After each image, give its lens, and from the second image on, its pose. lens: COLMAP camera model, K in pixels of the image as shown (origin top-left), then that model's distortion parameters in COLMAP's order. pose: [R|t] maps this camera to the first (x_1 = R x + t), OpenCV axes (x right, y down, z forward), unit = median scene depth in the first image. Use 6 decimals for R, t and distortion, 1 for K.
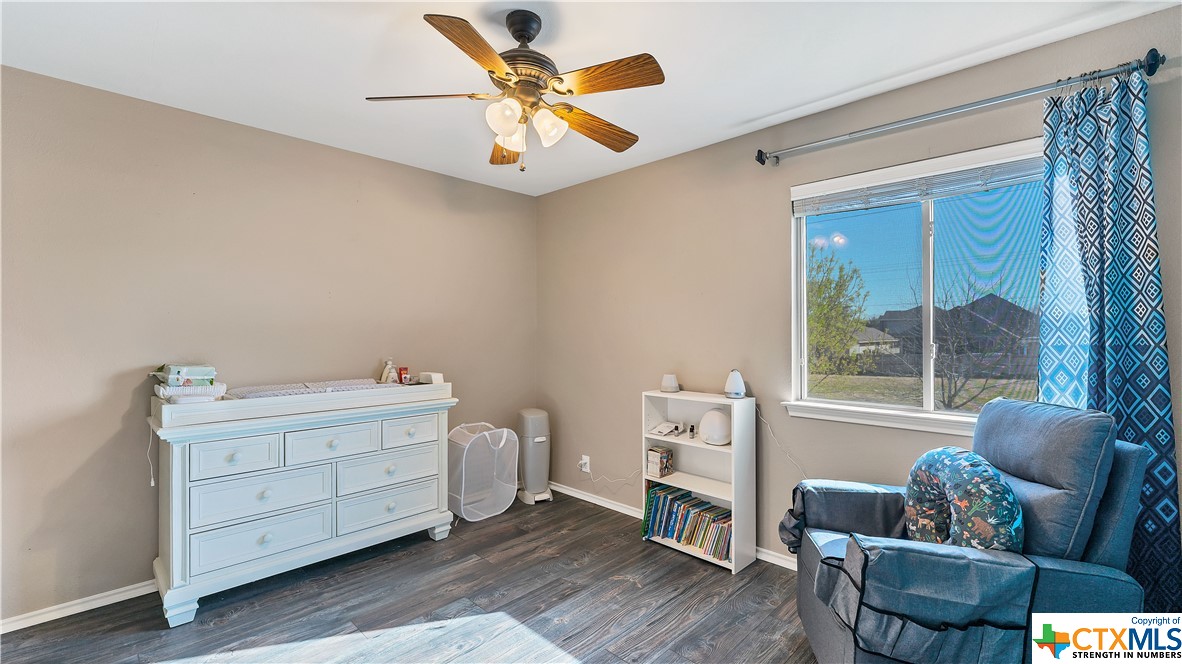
lens RADIAL K [[491.8, 0, 590.2], [0, 491.8, 332.1], [0, 0, 1]] dist [-0.000116, -0.000094]
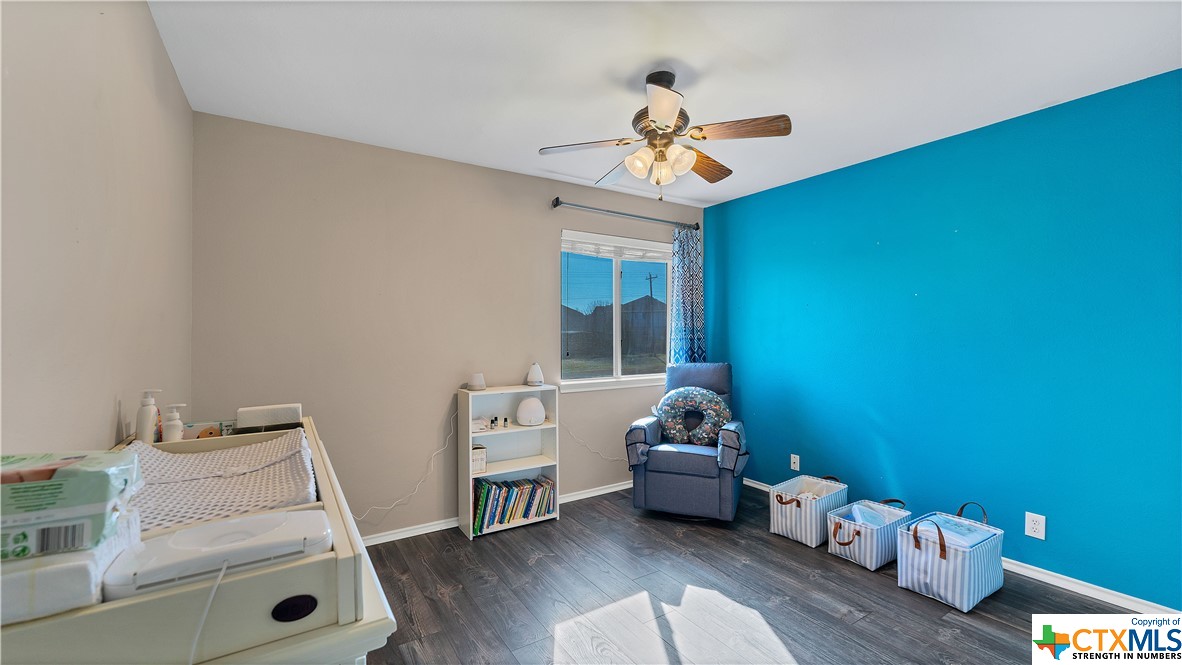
lens RADIAL K [[491.8, 0, 590.5], [0, 491.8, 333.0], [0, 0, 1]] dist [-0.000116, -0.000094]
pose [[0.226029, -0.002719, 0.974117, -0.952914], [0.002271, 0.999995, 0.002264, -0.003888], [-0.974118, 0.001701, 0.226034, 0.622138]]
